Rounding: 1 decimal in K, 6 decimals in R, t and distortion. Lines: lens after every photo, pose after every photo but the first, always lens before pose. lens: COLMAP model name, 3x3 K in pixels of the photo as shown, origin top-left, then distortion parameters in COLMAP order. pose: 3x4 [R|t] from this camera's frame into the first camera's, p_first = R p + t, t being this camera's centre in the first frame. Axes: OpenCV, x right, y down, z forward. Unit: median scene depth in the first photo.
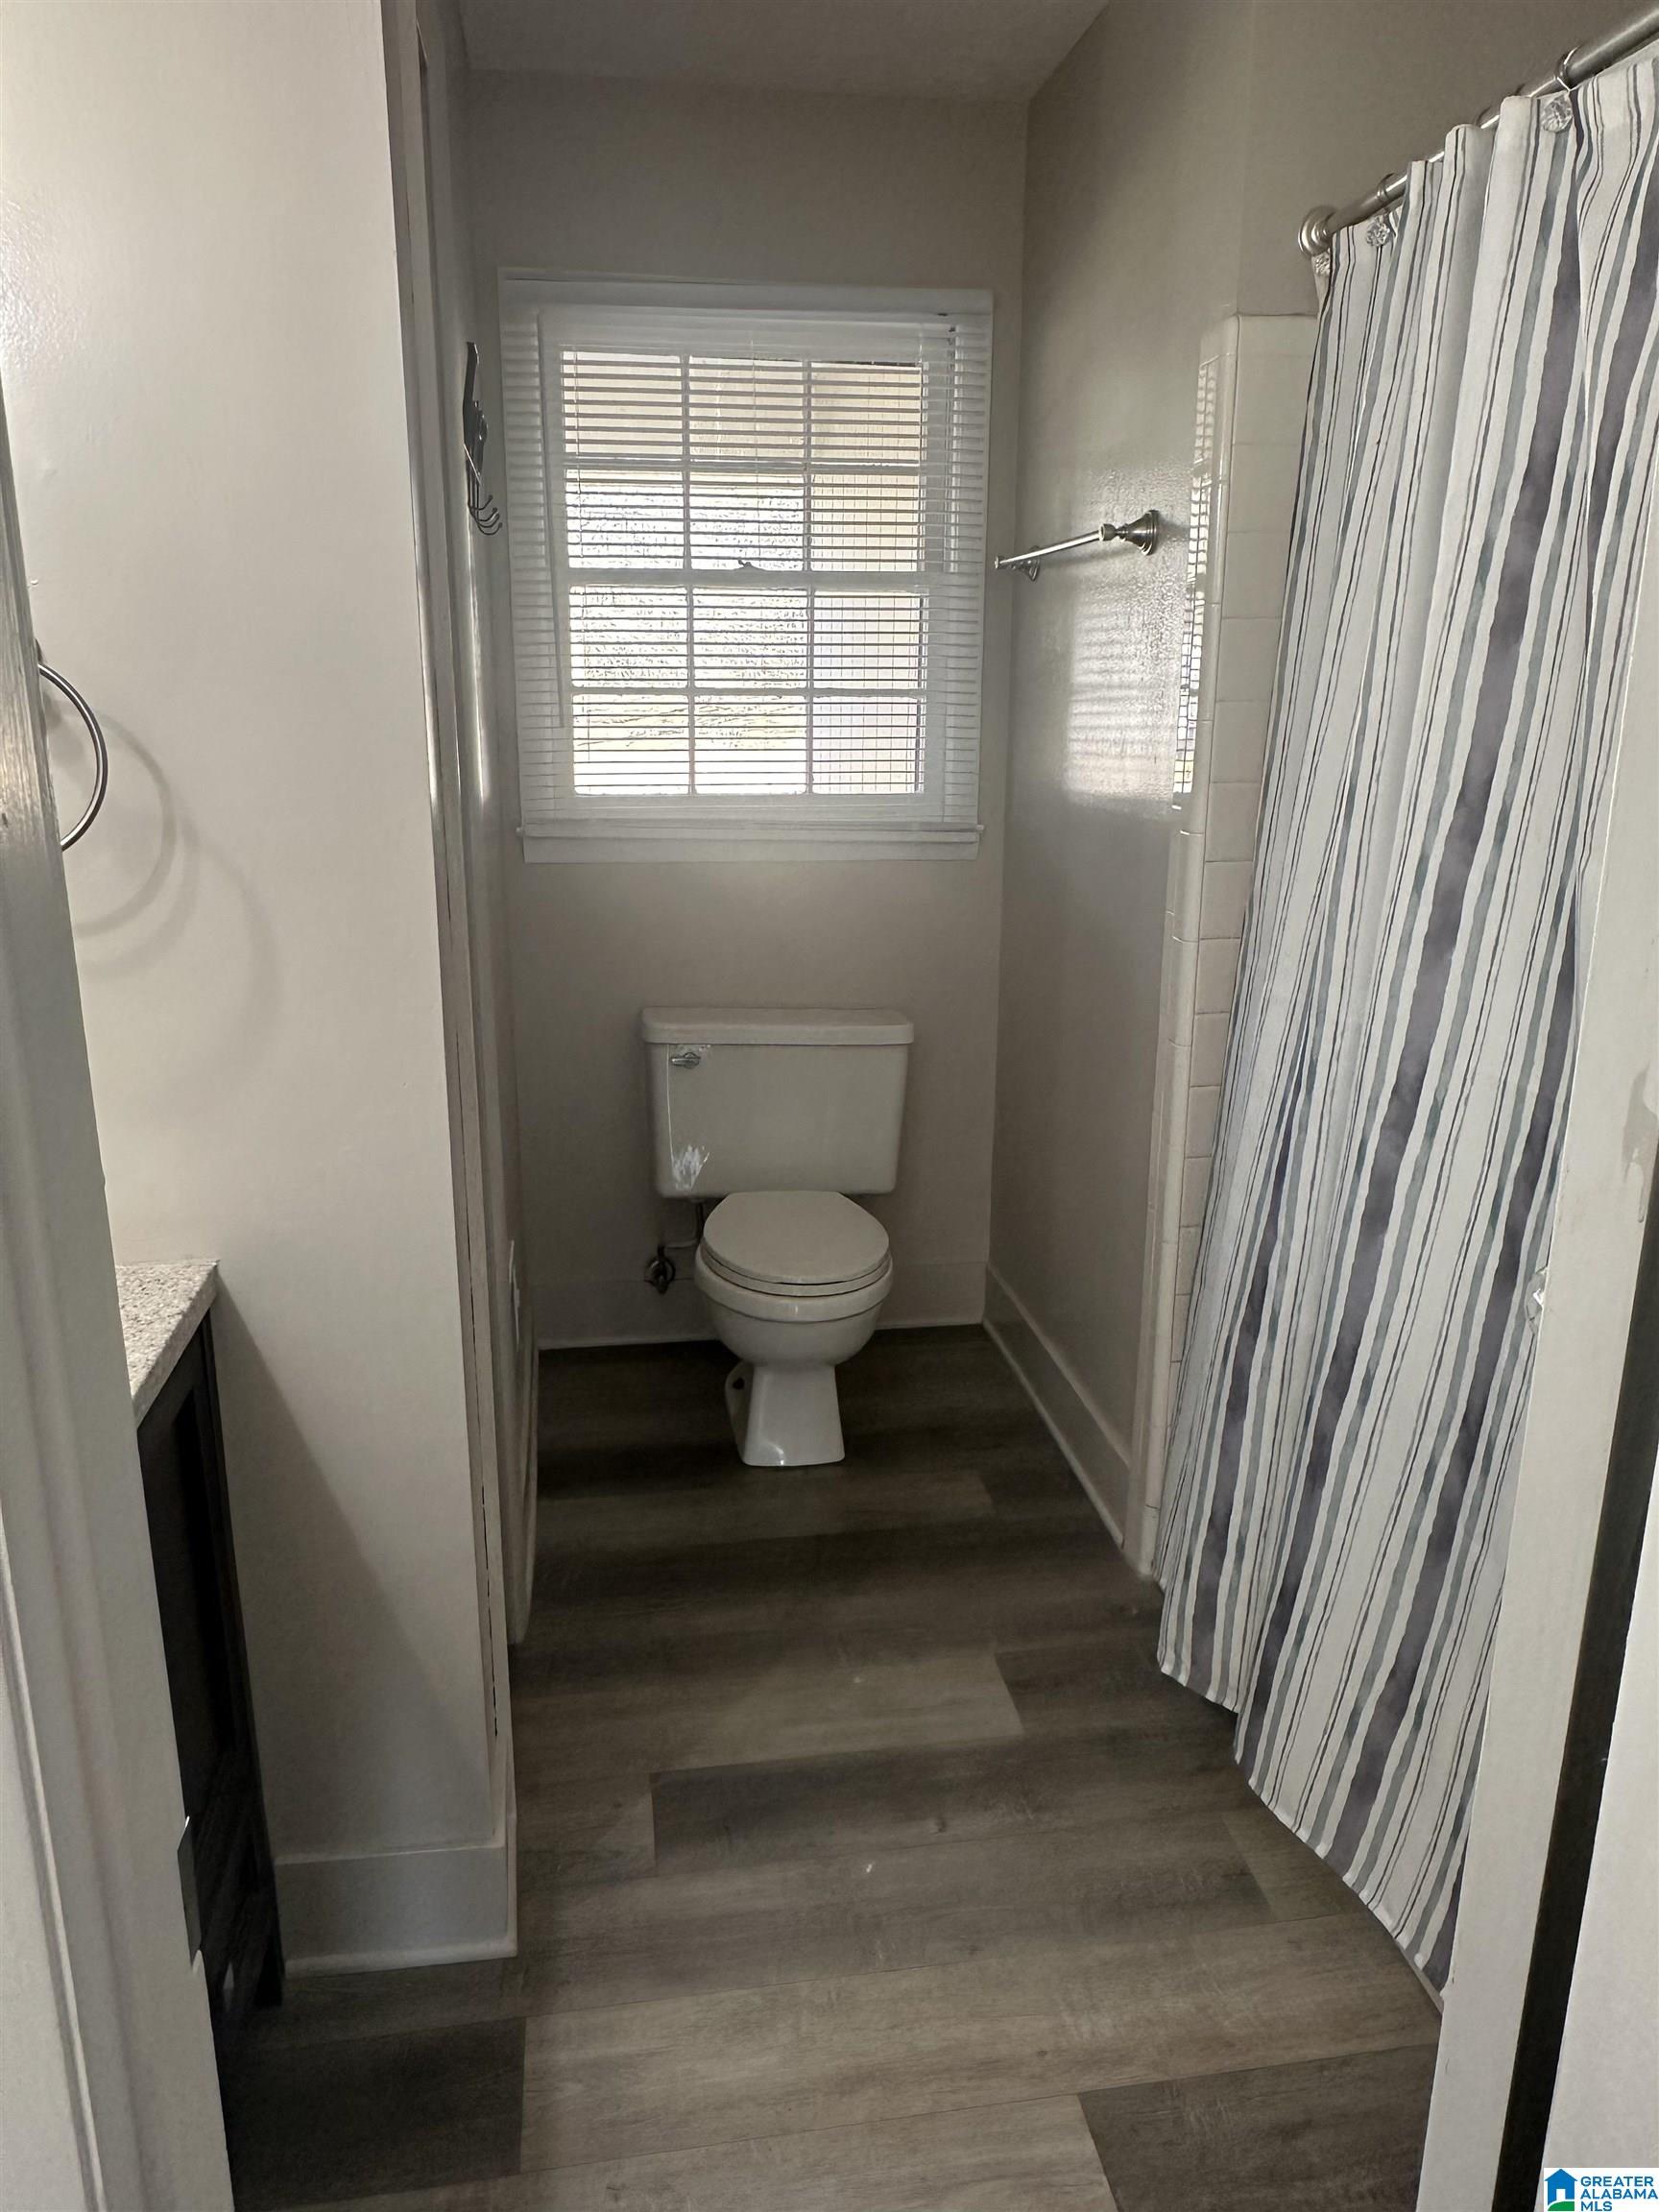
lens RADIAL K [[1459.3, 0, 829.5], [0, 1459.3, 1106.0], [0, 0, 1]] dist [0.001393, 0.001997]
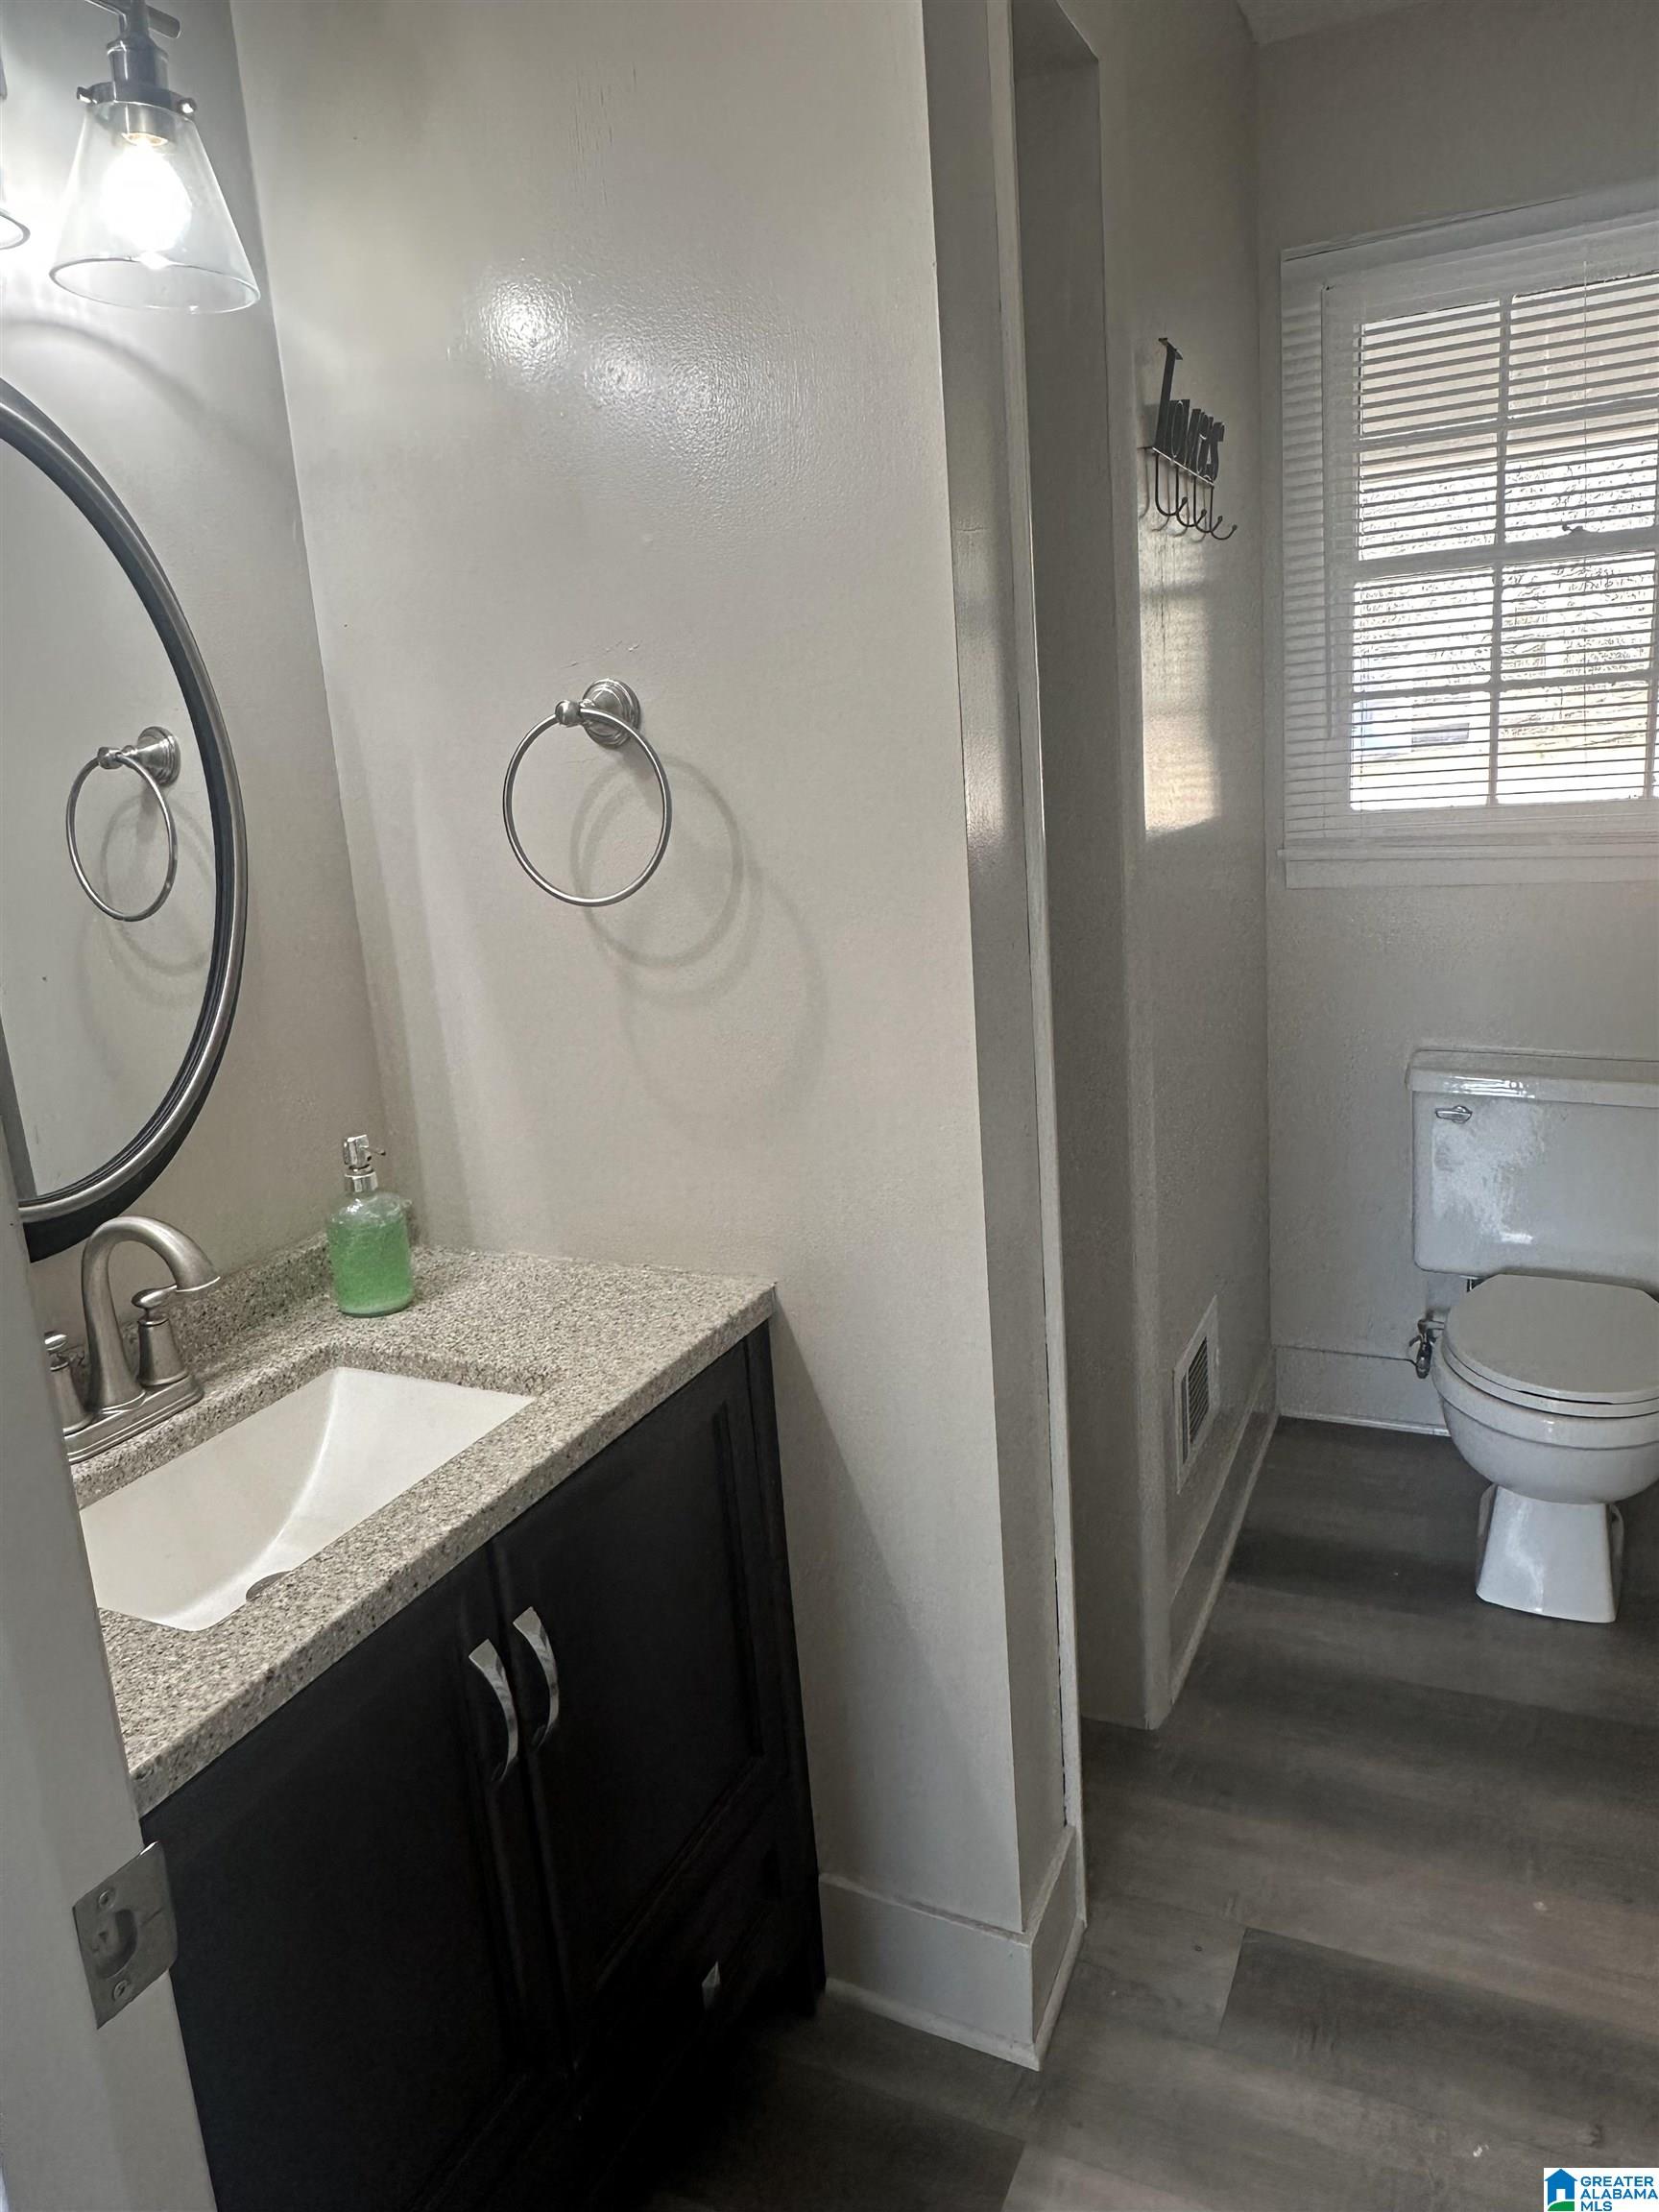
lens RADIAL K [[1489.9, 0, 829.5], [0, 1489.9, 1106.0], [0, 0, 1]] dist [0.006405, -0.000933]
pose [[0.829720, 0.068314, -0.553984, 0.091529], [-0.078020, 0.996933, 0.006082, -0.013519], [0.552700, 0.038176, 0.832505, 0.066908]]
